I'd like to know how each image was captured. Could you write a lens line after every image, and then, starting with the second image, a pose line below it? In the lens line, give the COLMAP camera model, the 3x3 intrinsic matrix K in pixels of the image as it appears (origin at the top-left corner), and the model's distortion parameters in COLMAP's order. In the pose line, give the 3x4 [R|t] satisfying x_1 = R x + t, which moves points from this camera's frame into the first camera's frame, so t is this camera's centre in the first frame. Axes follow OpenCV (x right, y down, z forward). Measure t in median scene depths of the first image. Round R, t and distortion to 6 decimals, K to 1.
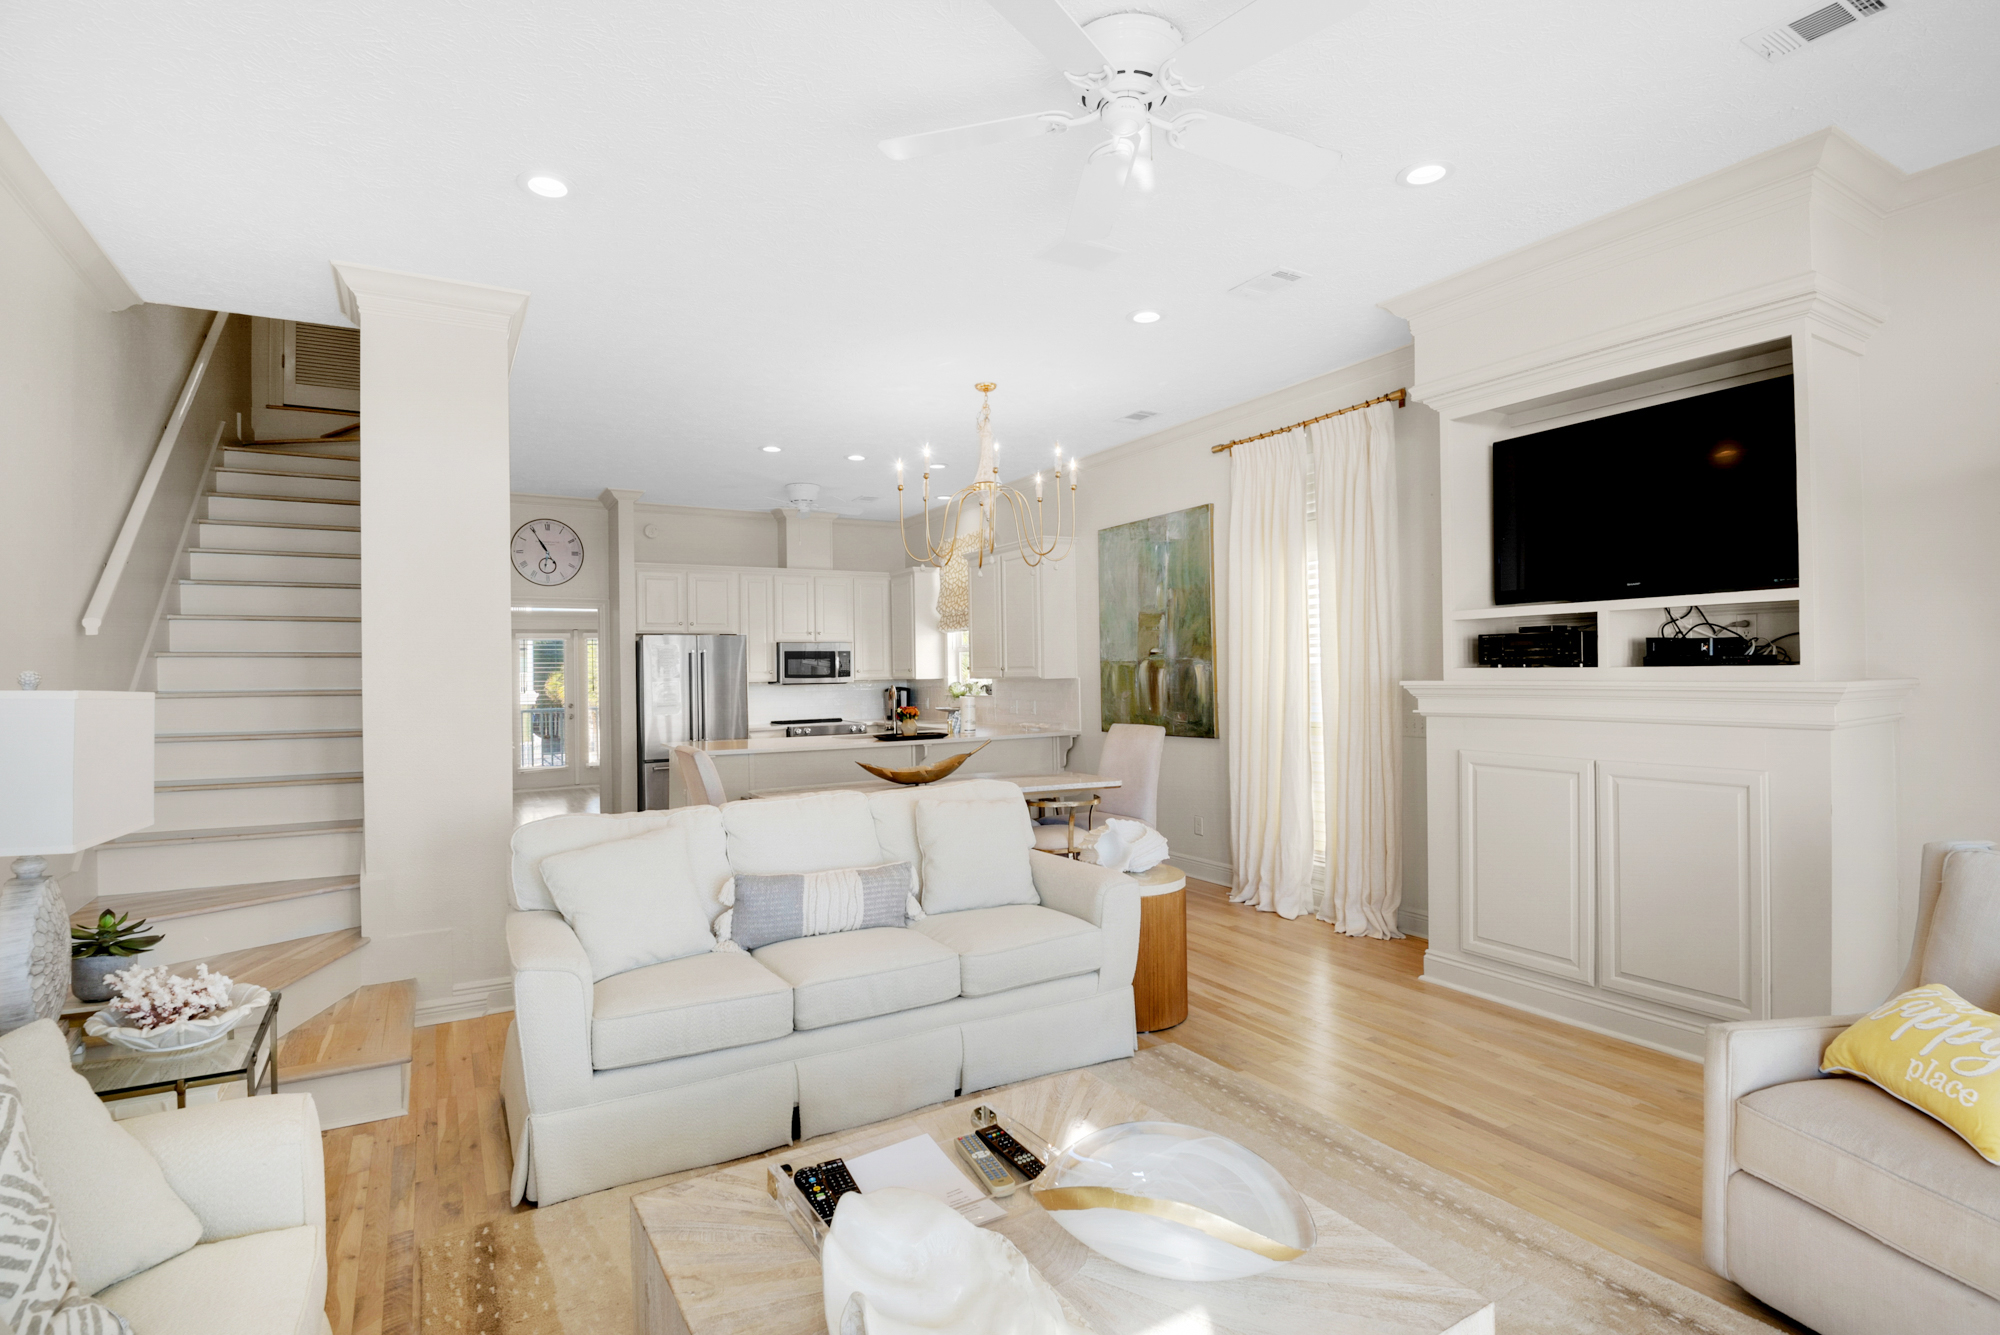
lens RADIAL K [[975.1, 0, 1000.0], [0, 975.1, 667.5], [0, 0, 1]] dist [-0.000541, -0.000221]
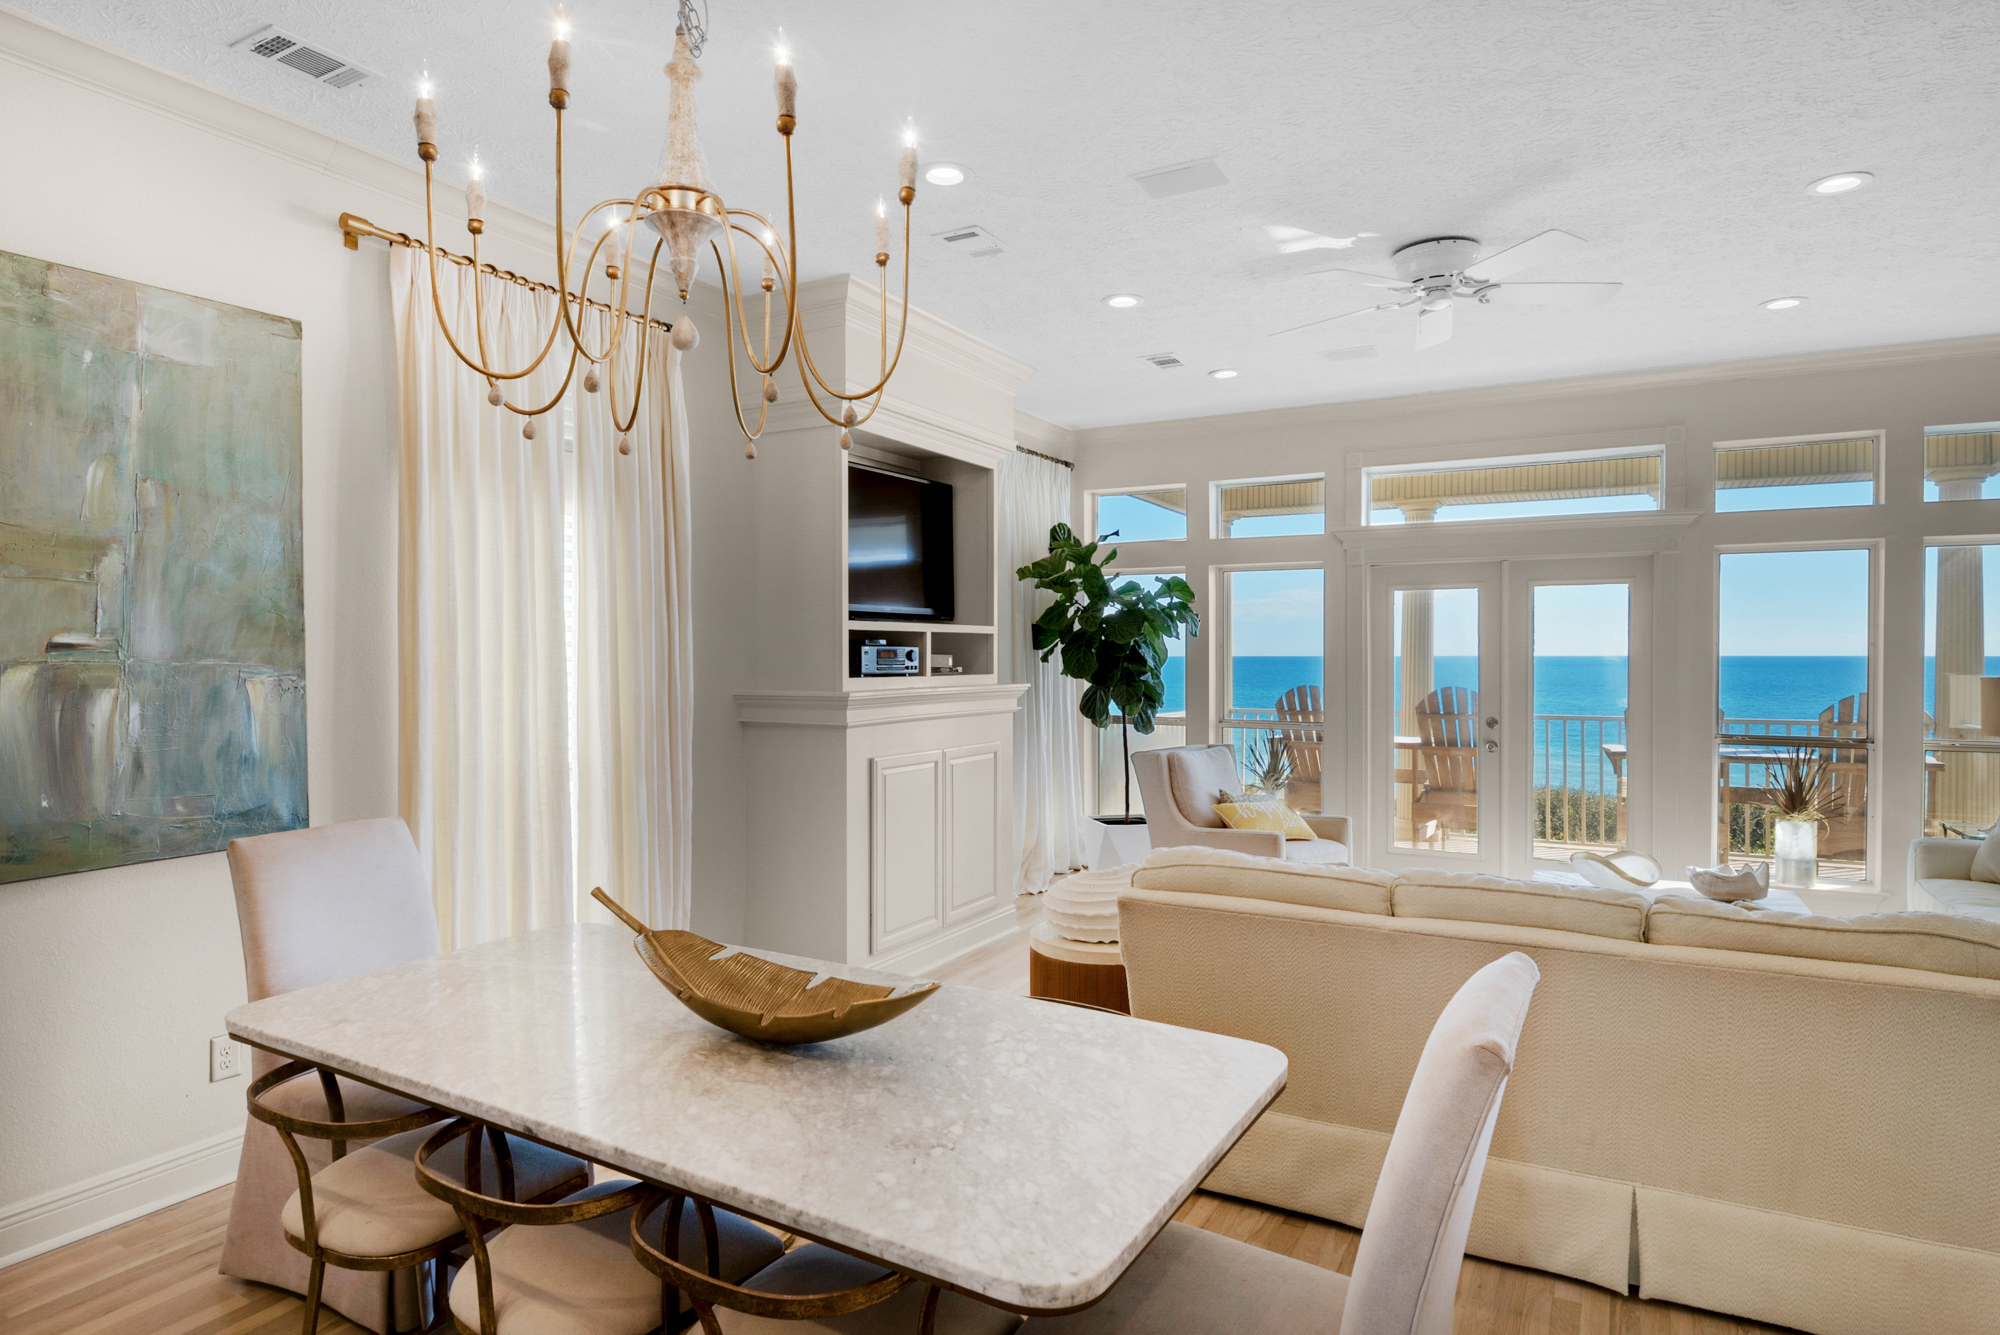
lens RADIAL K [[1102.3, 0, 1000.0], [0, 1102.3, 667.5], [0, 0, 1]] dist [0.019380, -0.027616]
pose [[-0.504364, 0.006953, 0.863463, -0.649083], [0.006340, 0.999970, -0.004349, -0.005029], [-0.863468, 0.003281, -0.504393, 1.615242]]
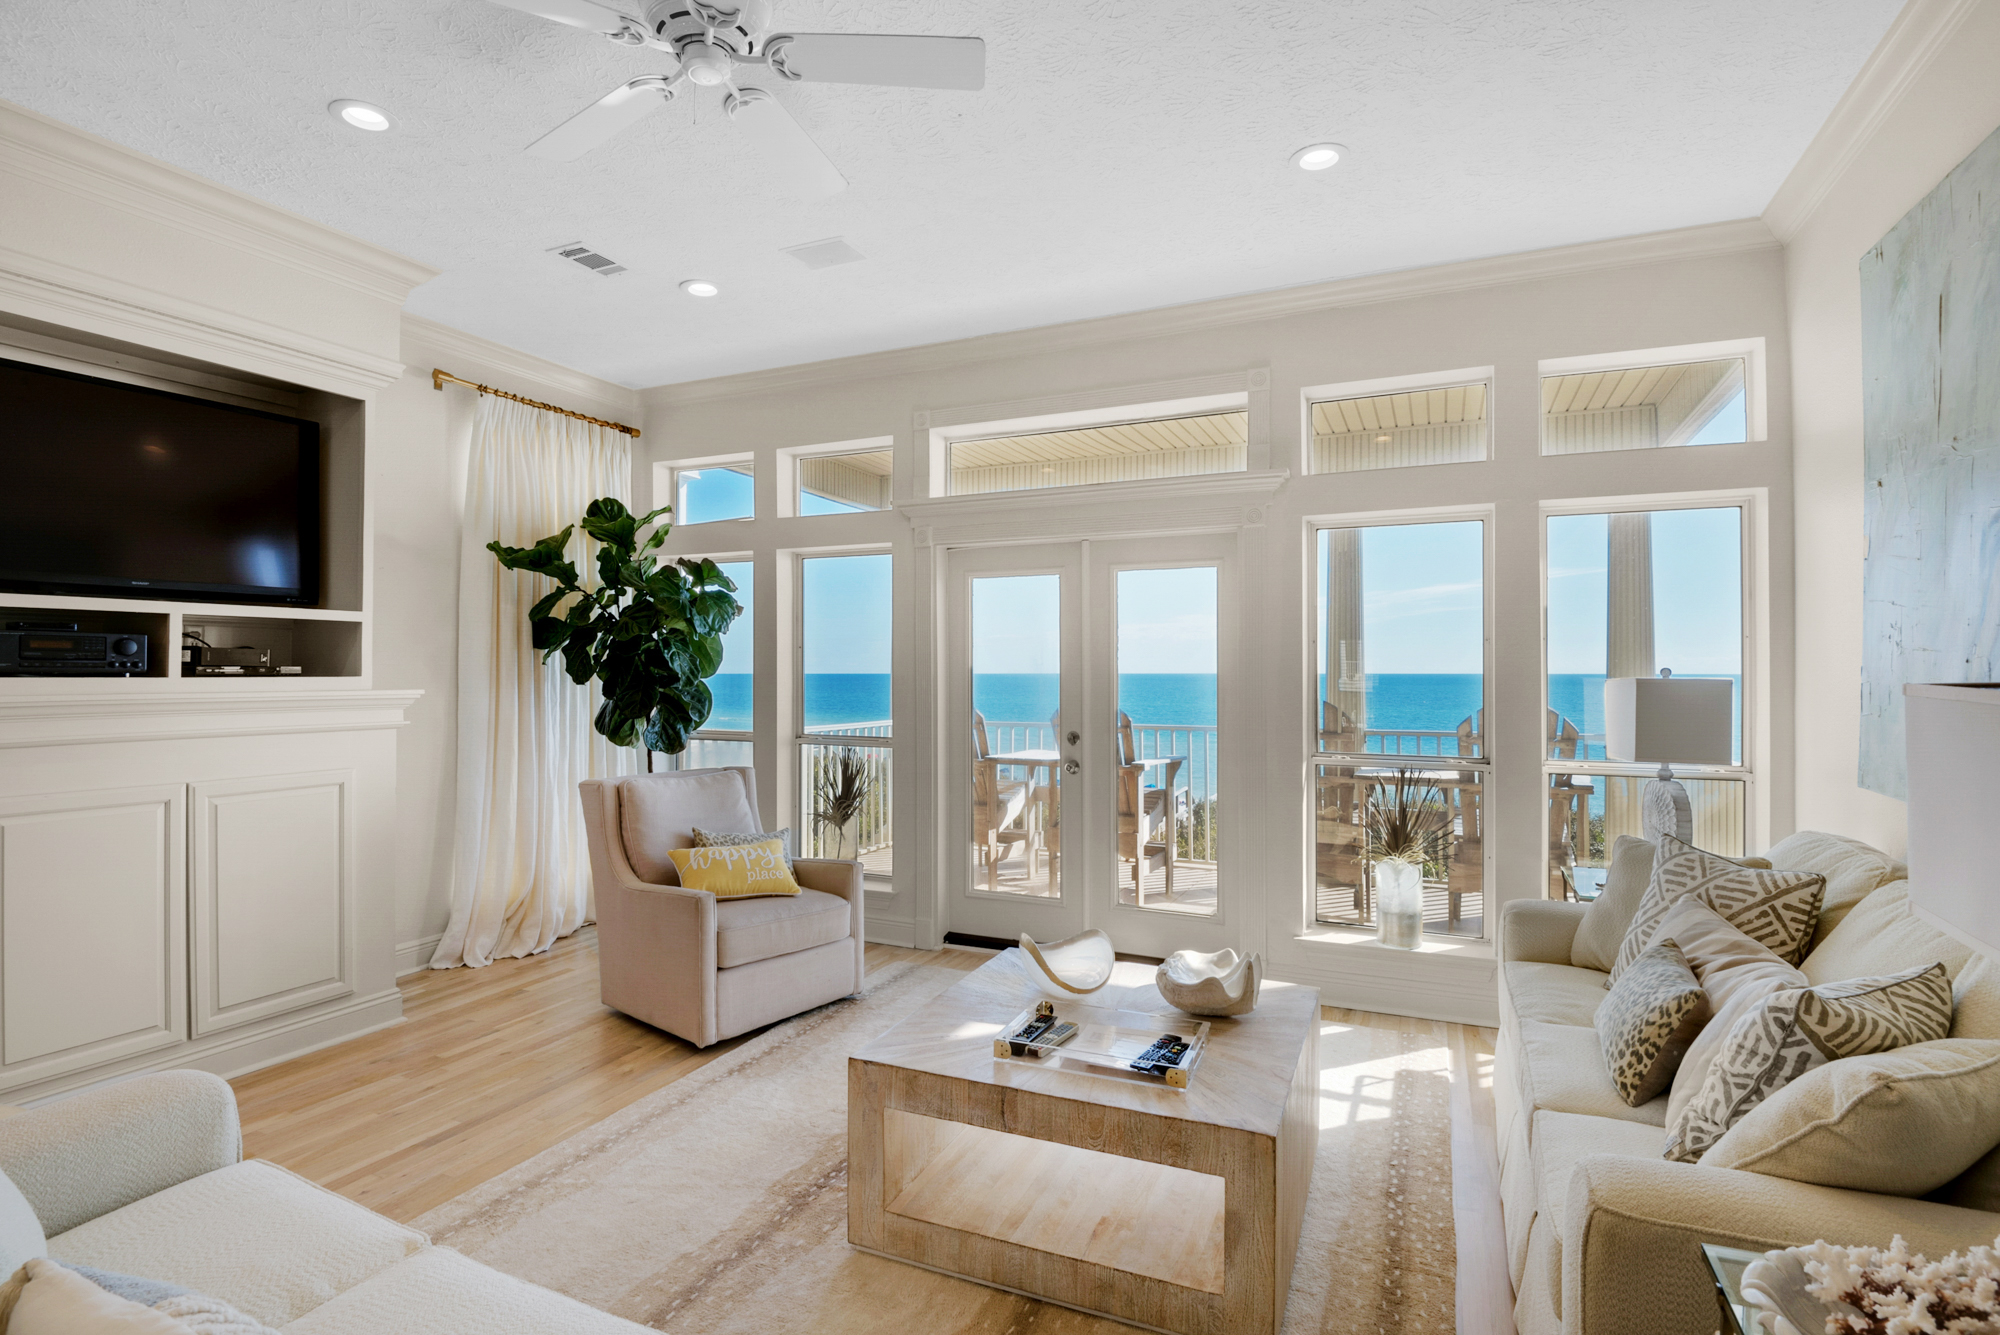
lens RADIAL K [[975.1, 0, 1000.0], [0, 975.1, 667.5], [0, 0, 1]] dist [-0.000541, -0.000221]
pose [[-0.572316, 0.020328, 0.819781, -0.515359], [0.005657, 0.999767, -0.020841, 0.013164], [-0.820014, -0.007290, -0.572297, 0.877705]]
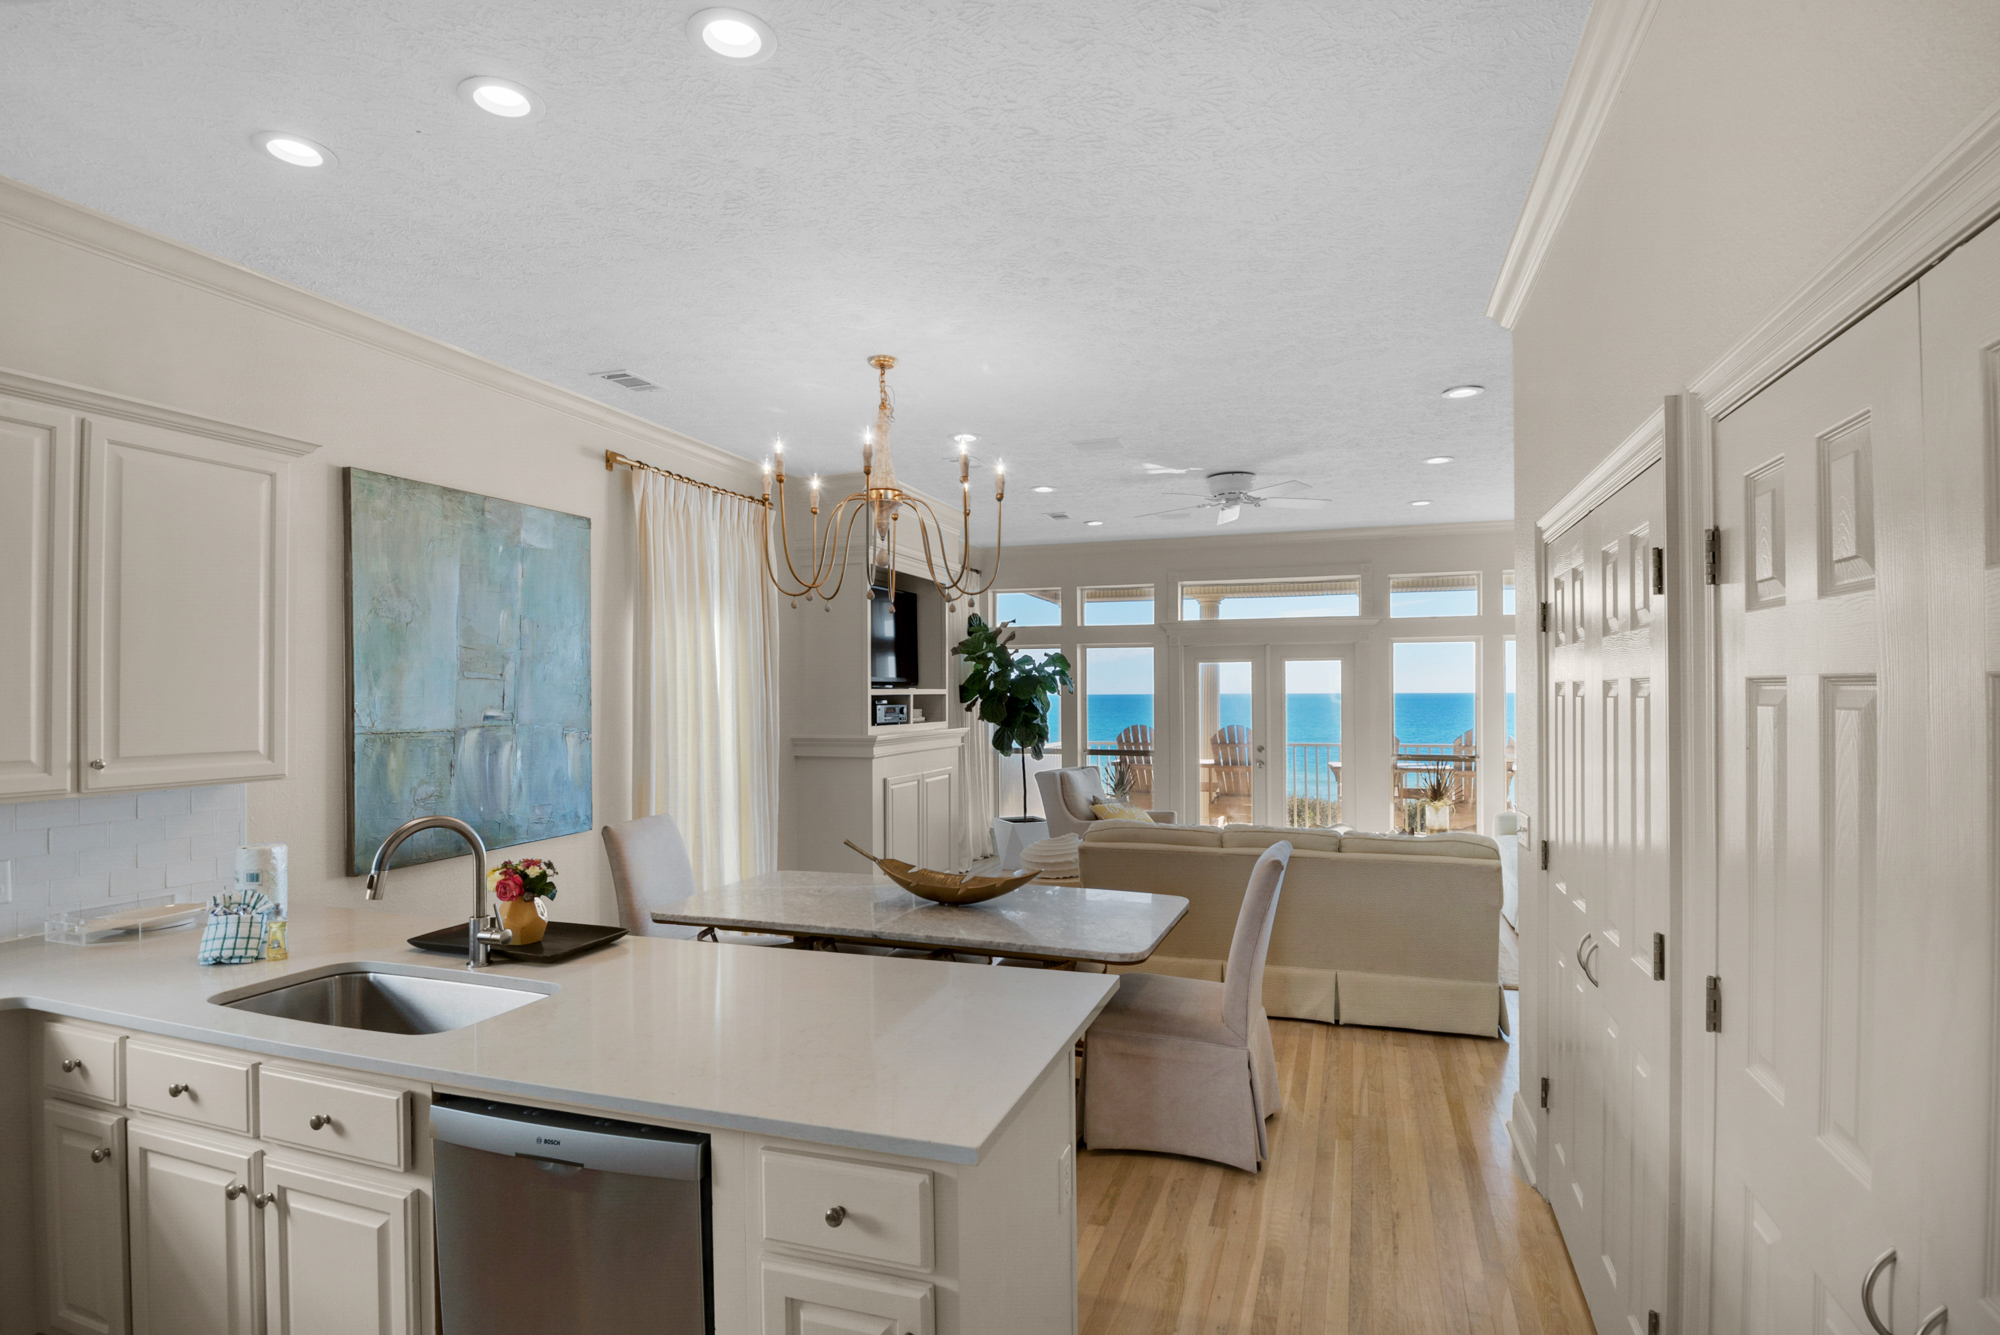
lens RADIAL K [[956.8, 0, 1007.1], [0, 956.8, 689.9], [0, 0, 1]] dist [0.000823, -0.000010]
pose [[-0.642088, 0.023475, 0.766272, -0.919734], [0.013778, 0.999723, -0.019083, -0.028015], [-0.766507, -0.001696, -0.642233, 2.026049]]
